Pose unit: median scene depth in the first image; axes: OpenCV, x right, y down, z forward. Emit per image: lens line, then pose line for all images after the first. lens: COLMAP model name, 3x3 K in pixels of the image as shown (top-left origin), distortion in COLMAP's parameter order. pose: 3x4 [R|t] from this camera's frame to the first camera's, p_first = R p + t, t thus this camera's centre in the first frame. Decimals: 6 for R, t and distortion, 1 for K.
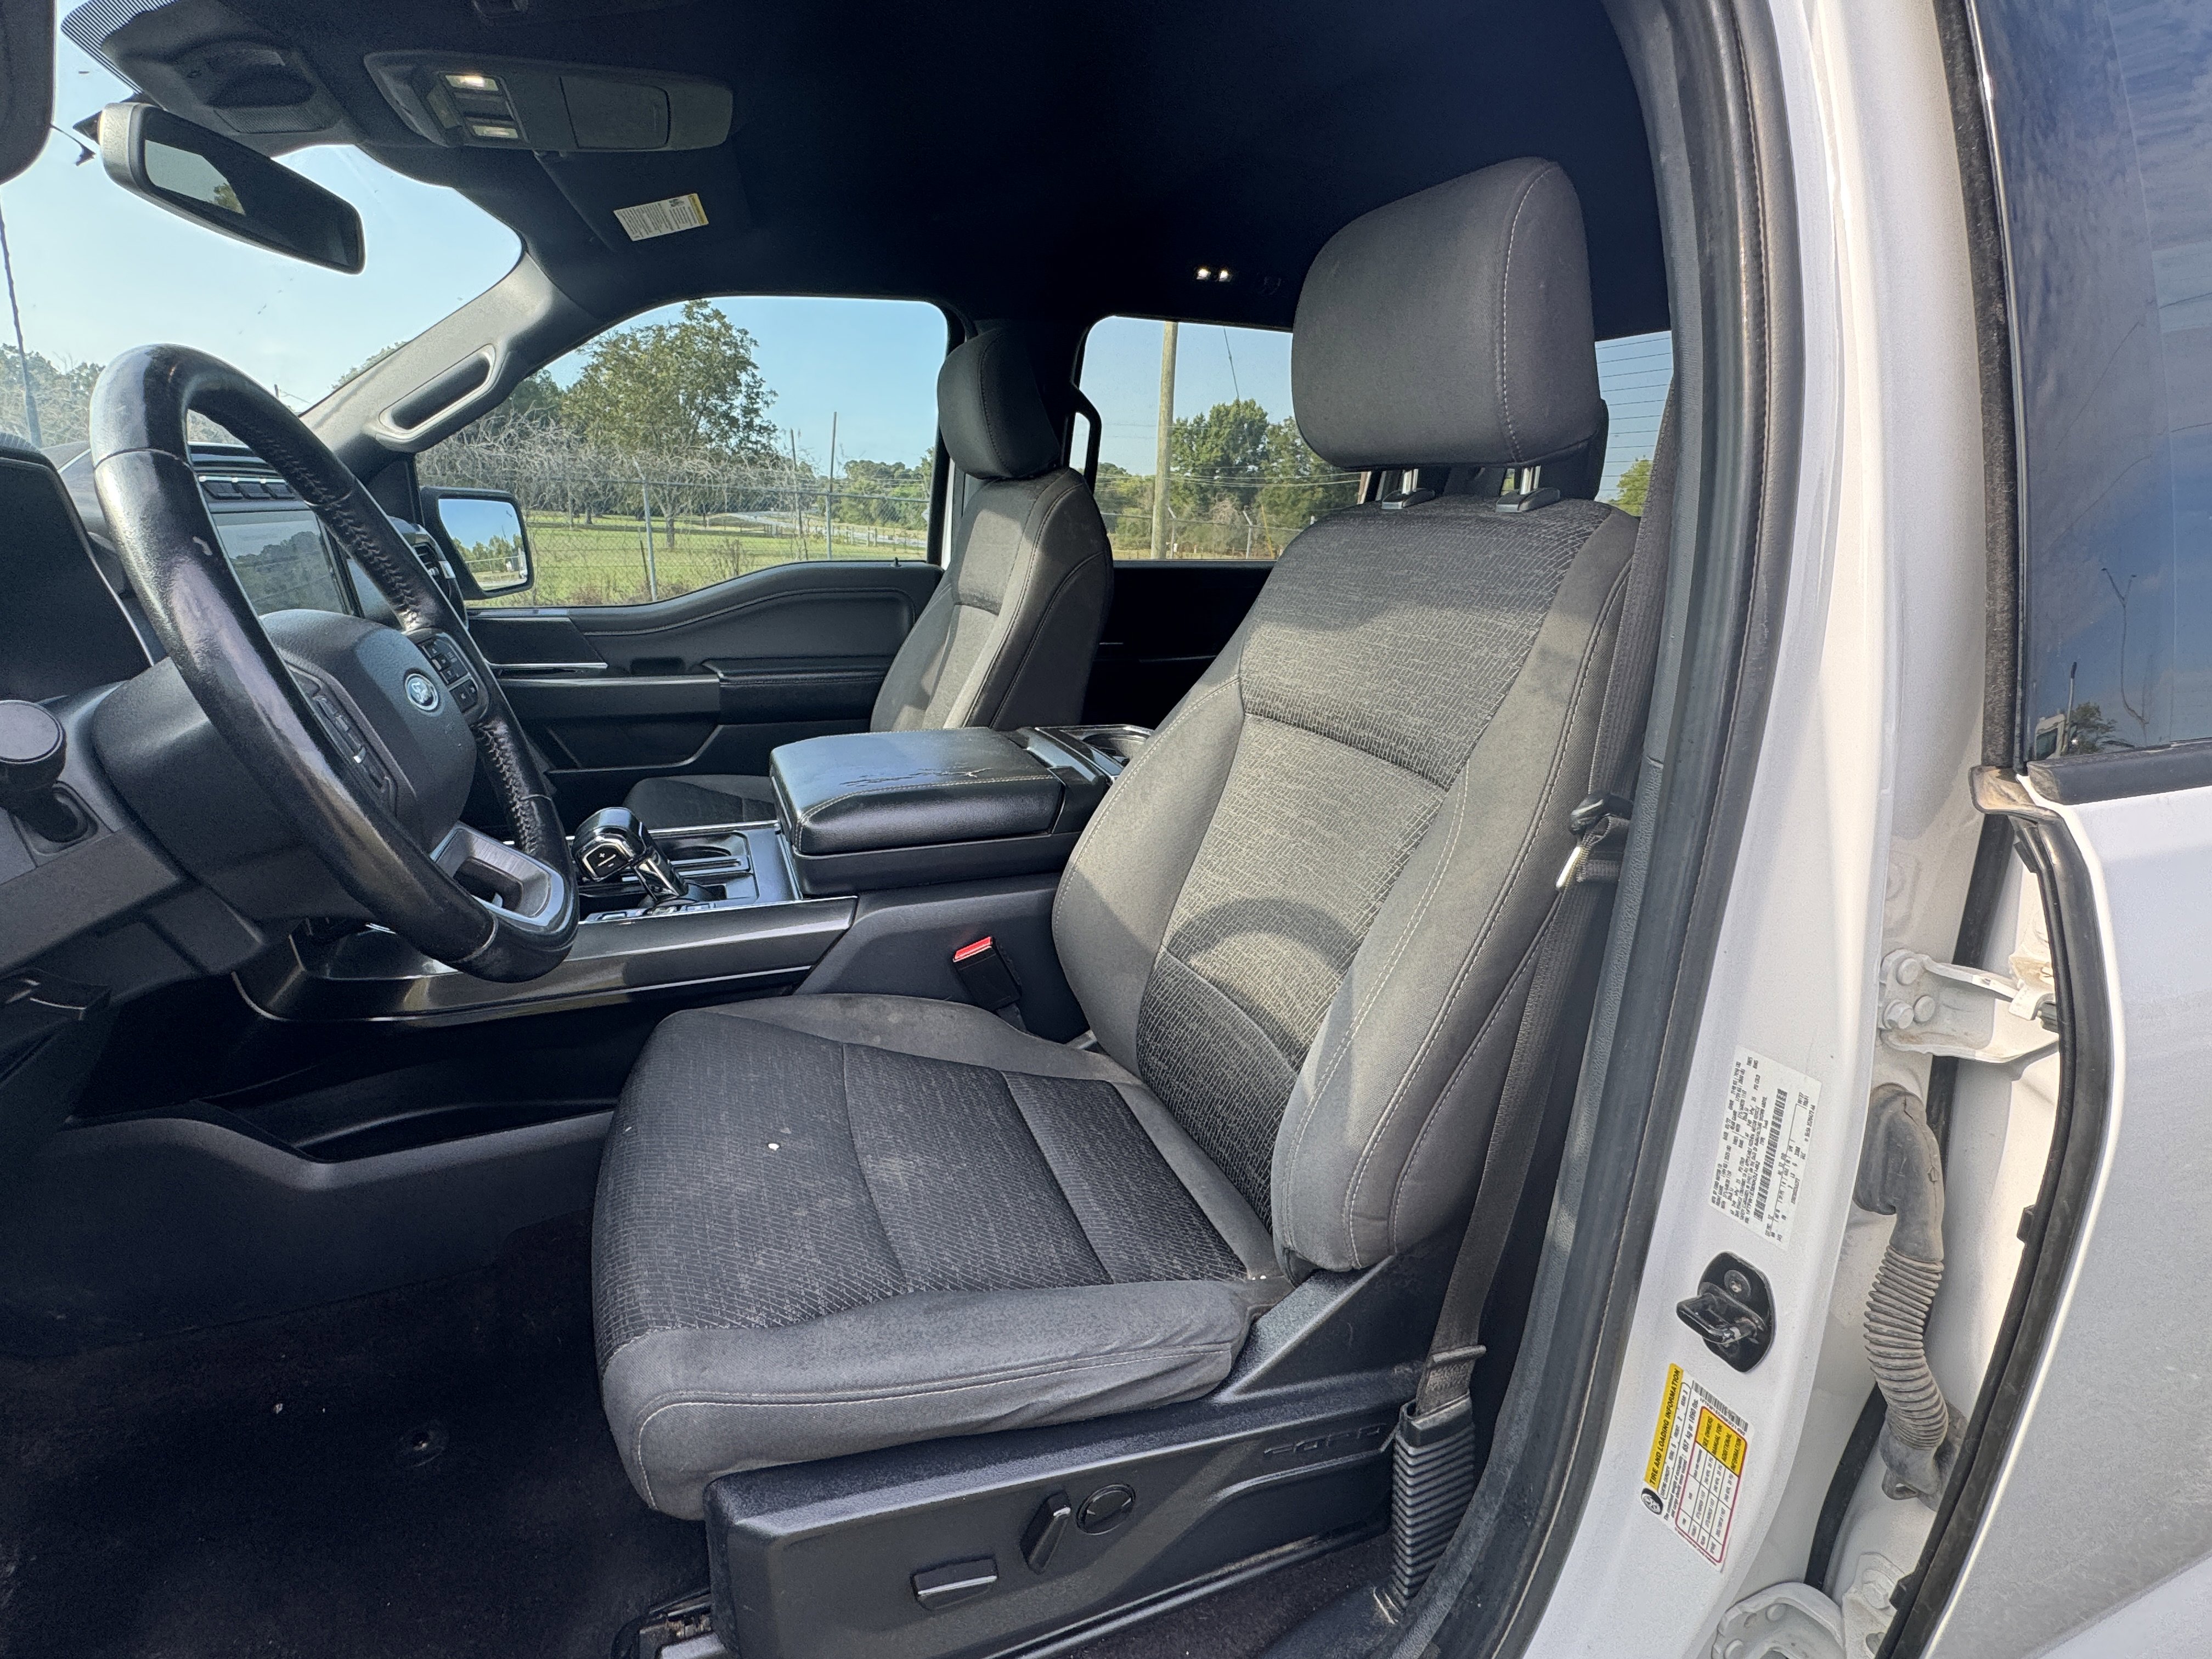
lens RADIAL K [[1047.5, 0, 1106.0], [0, 1047.5, 829.5], [0, 0, 1]] dist [-0.001856, 0.005072]
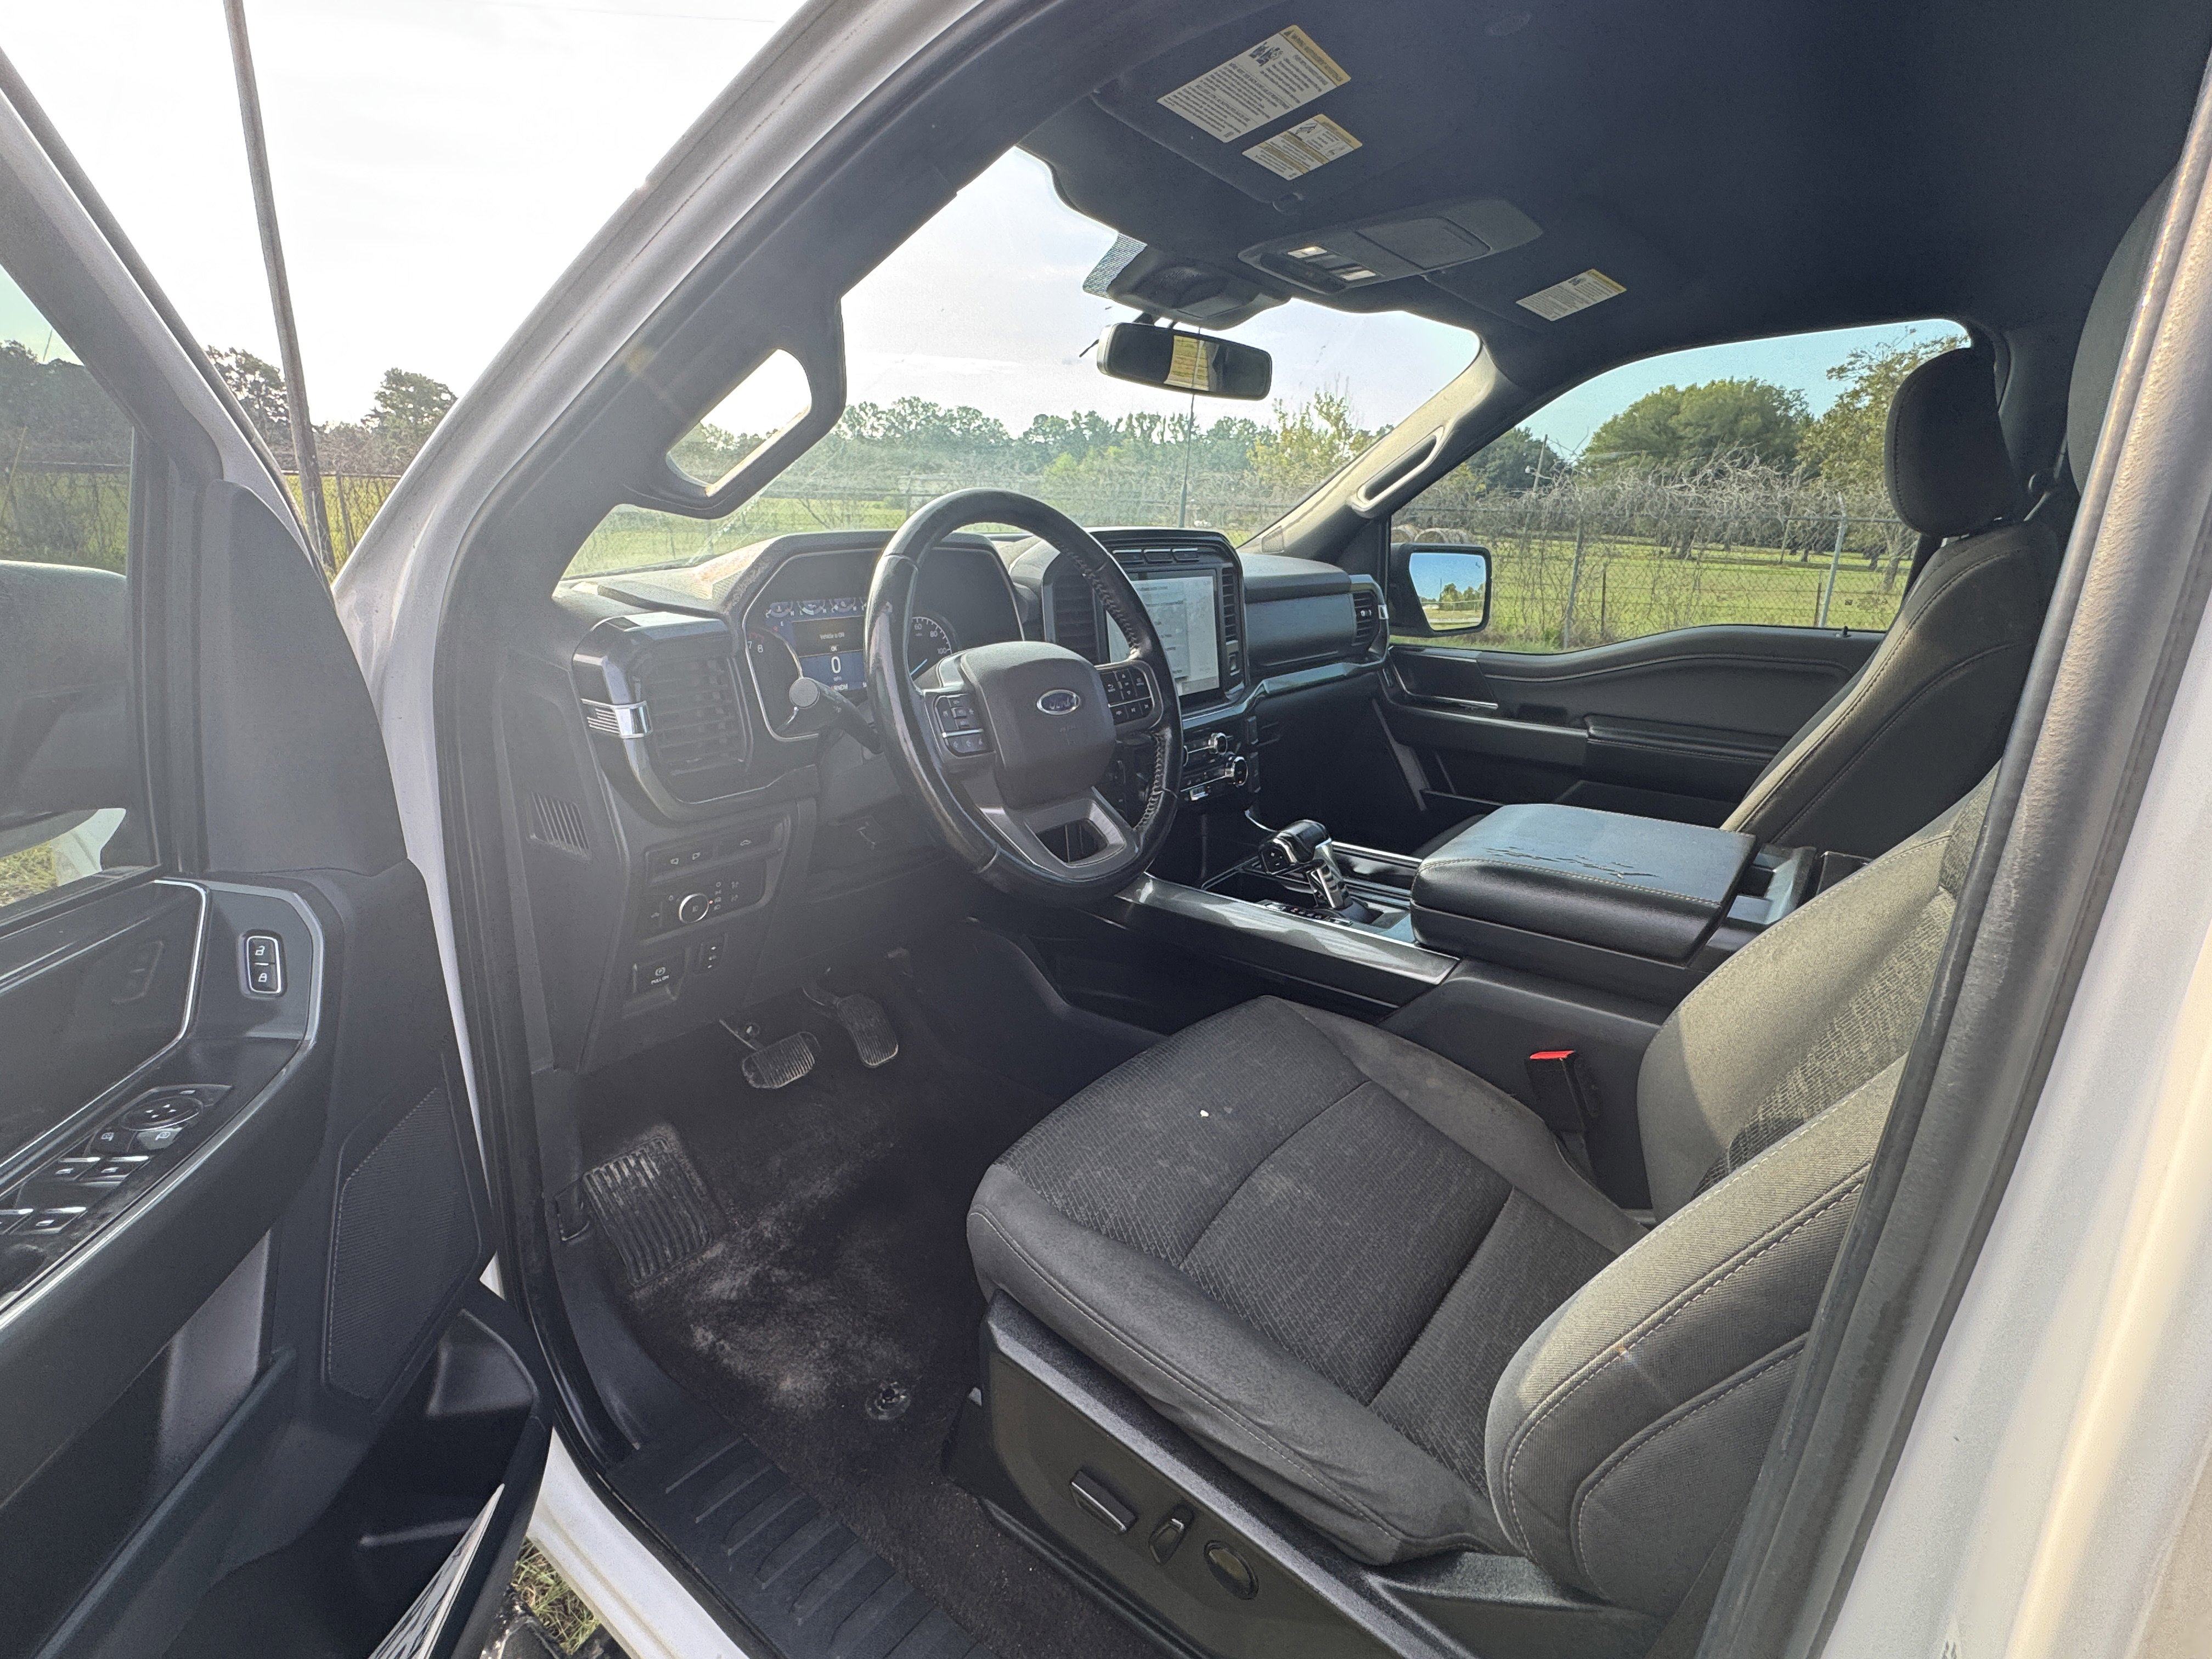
lens RADIAL K [[1047.5, 0, 1106.0], [0, 1047.5, 829.5], [0, 0, 1]] dist [-0.001856, 0.005072]
pose [[0.538622, 0.226556, -0.811516, 0.386814], [-0.253299, 0.962155, 0.100490, -0.074694], [0.803571, 0.151430, 0.575624, 0.133312]]
